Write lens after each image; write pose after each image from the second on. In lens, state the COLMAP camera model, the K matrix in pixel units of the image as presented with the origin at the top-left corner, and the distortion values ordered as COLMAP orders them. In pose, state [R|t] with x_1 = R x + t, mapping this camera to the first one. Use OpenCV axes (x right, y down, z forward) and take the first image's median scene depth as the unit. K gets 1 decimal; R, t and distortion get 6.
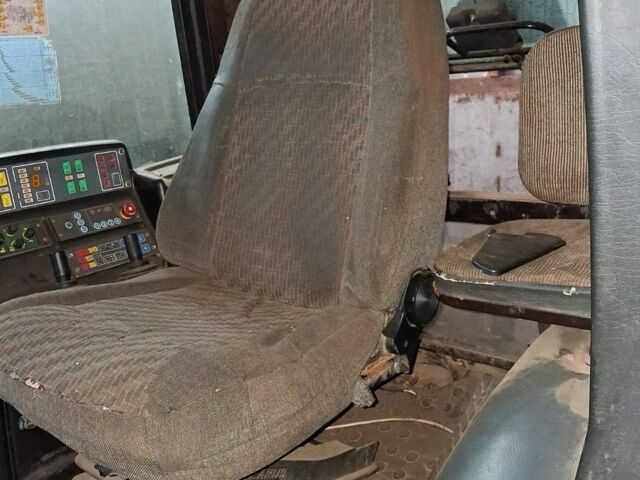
lens RADIAL K [[669.8, 0, 320.0], [0, 669.8, 240.0], [0, 0, 1]] dist [0.073512, -0.269902]
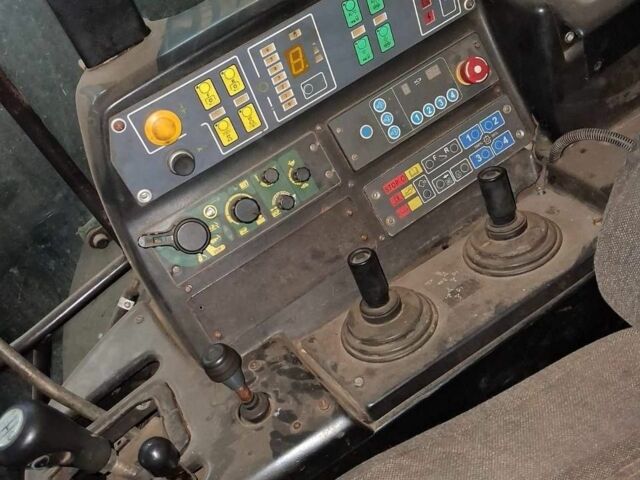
lens RADIAL K [[669.8, 0, 320.0], [0, 669.8, 240.0], [0, 0, 1]] dist [0.073512, -0.269902]
pose [[0.940065, 0.107788, -0.323512, -0.242708], [0.111956, 0.798574, 0.591393, -0.275993], [0.322093, -0.592167, 0.738644, 0.587423]]
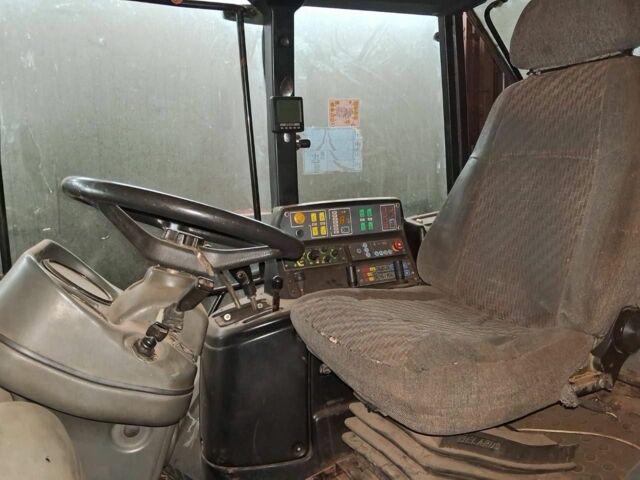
lens RADIAL K [[507.0, 0, 320.0], [0, 507.0, 240.0], [0, 0, 1]] dist [0.048419, -0.088700]
pose [[0.912237, 0.082391, -0.401292, -0.002568], [-0.118868, 0.990659, -0.066821, 0.041435], [0.392038, 0.108658, 0.913510, -0.067319]]
